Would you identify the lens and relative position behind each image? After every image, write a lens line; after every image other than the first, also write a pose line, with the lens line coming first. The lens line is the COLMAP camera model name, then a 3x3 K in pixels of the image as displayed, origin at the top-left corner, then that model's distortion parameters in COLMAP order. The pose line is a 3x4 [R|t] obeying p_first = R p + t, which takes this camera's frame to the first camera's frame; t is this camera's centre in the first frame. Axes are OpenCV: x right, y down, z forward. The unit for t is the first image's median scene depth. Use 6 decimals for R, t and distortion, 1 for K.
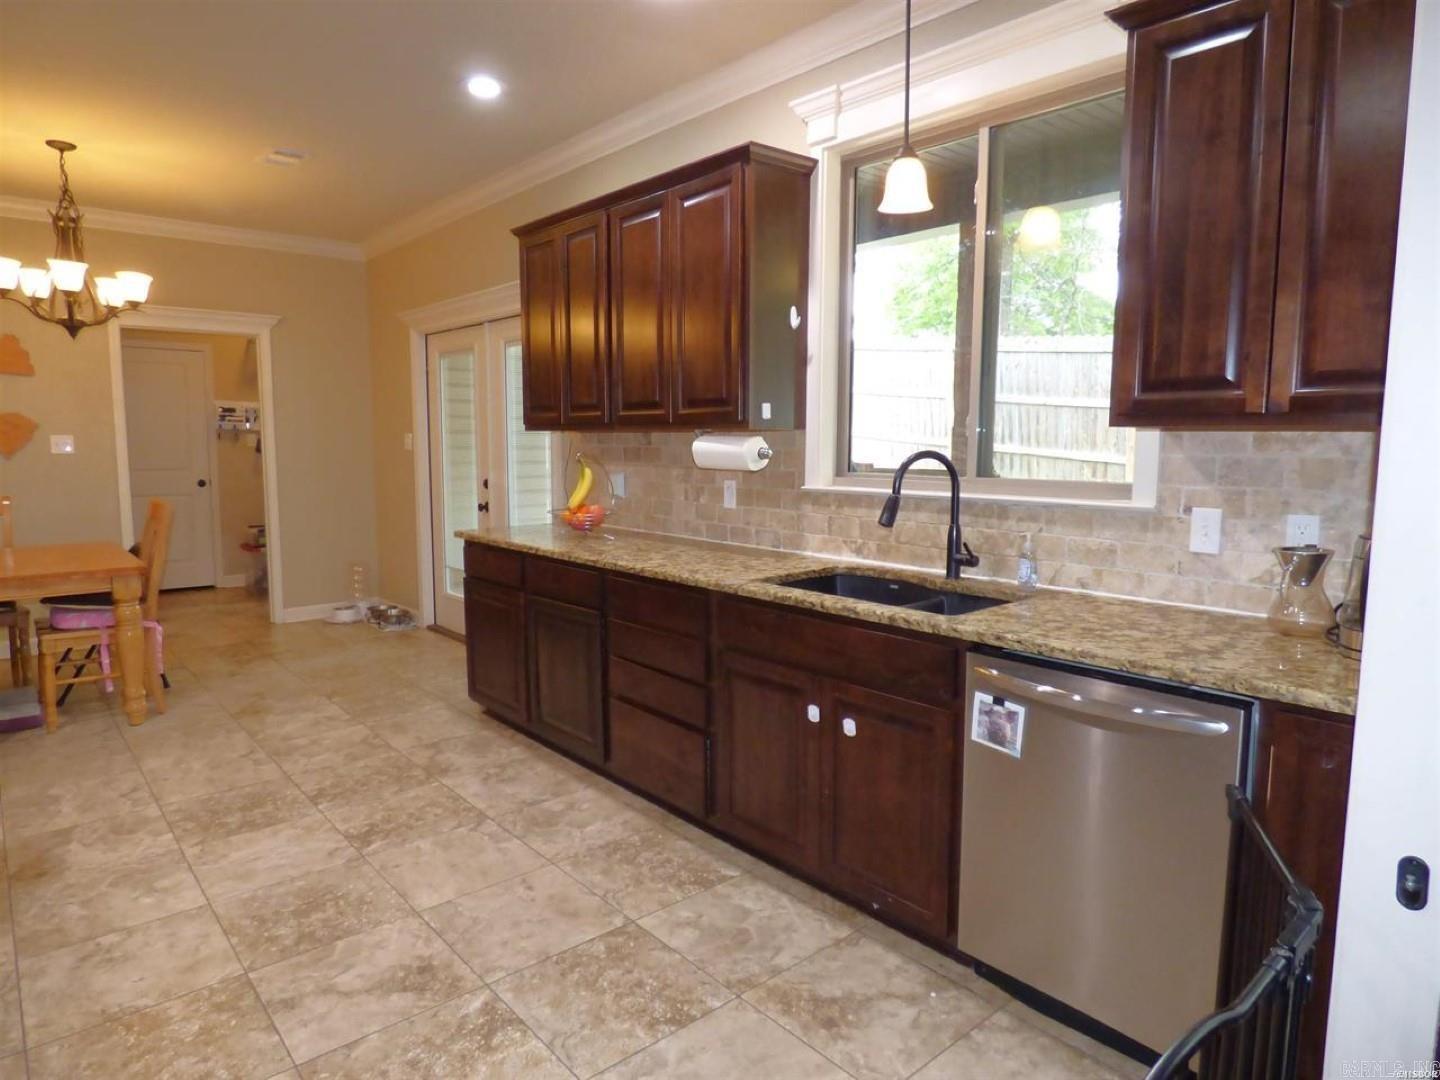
lens RADIAL K [[872.5, 0, 720.0], [0, 872.5, 540.0], [0, 0, 1]] dist [-0.009284, 0.002389]
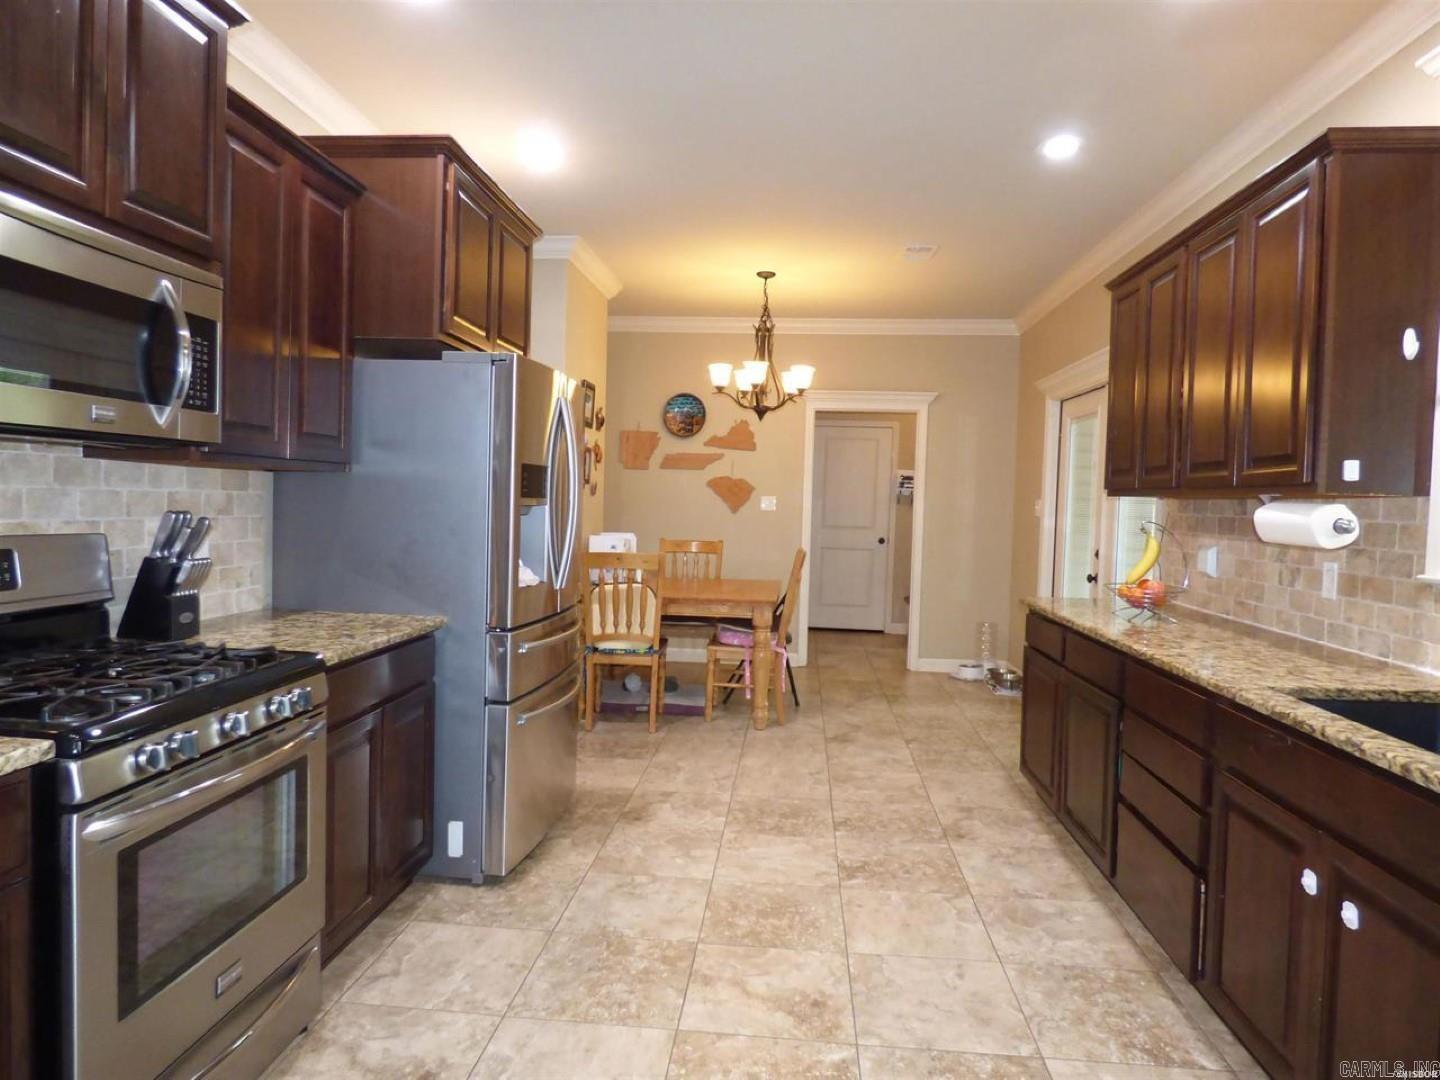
lens RADIAL K [[871.5, 0, 722.1], [0, 871.5, 537.3], [0, 0, 1]] dist [-0.019808, 0.002724]
pose [[0.698313, 0.047046, -0.714245, 0.195107], [-0.107731, 0.993379, -0.039896, -0.002230], [0.707639, 0.104806, 0.698758, 0.096906]]
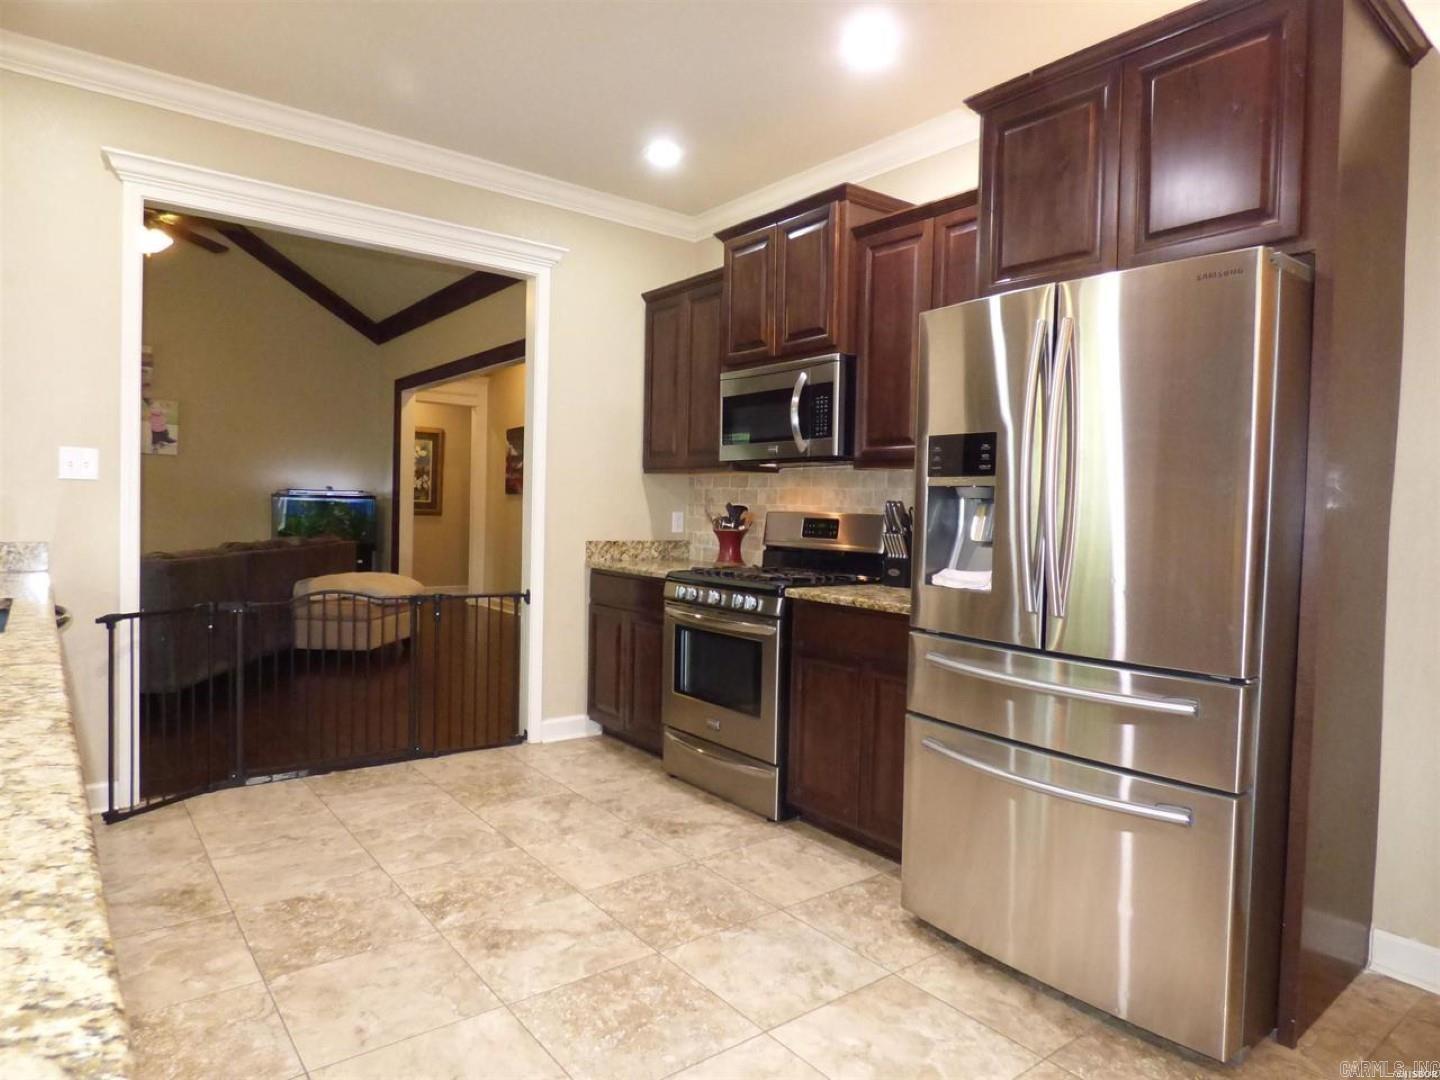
lens RADIAL K [[876.7, 0, 721.6], [0, 876.7, 538.2], [0, 0, 1]] dist [-0.004275, -0.003952]
pose [[-0.998473, -0.028191, 0.047507, -0.442336], [-0.020945, 0.988966, 0.146656, -0.110235], [-0.051118, 0.145437, -0.988046, 1.331028]]
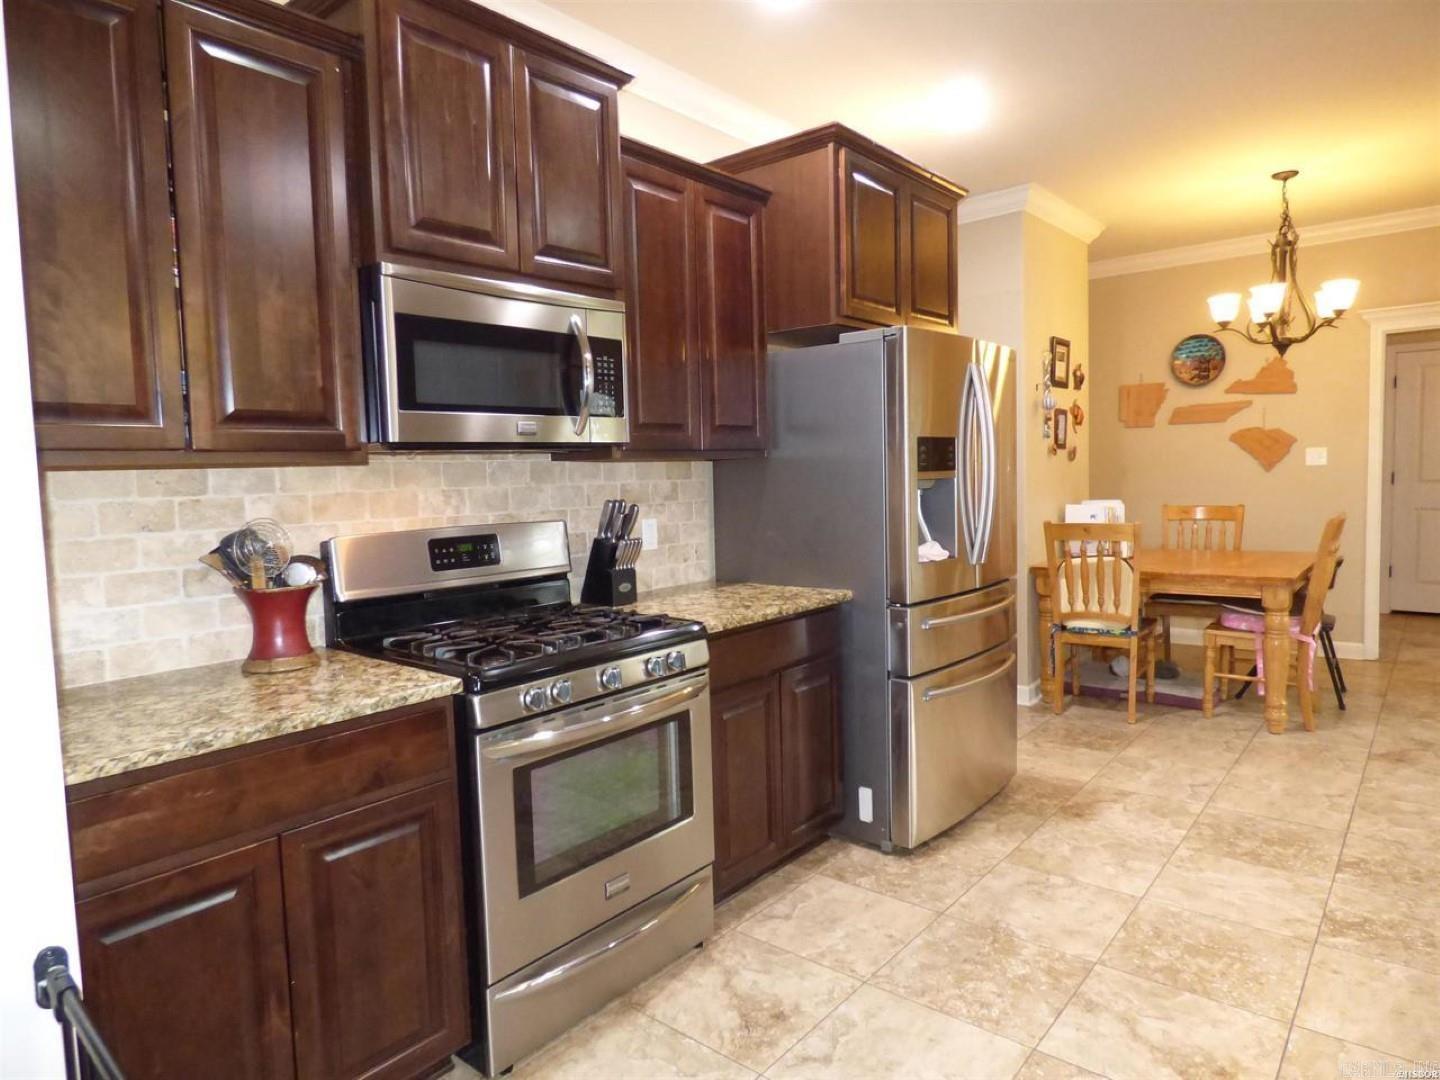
lens RADIAL K [[871.5, 0, 722.1], [0, 871.5, 537.3], [0, 0, 1]] dist [-0.019808, 0.002724]
pose [[0.160412, 0.065637, -0.984865, 0.250772], [-0.079880, 0.995377, 0.053327, -0.021018], [0.983813, 0.070116, 0.164913, 0.233802]]
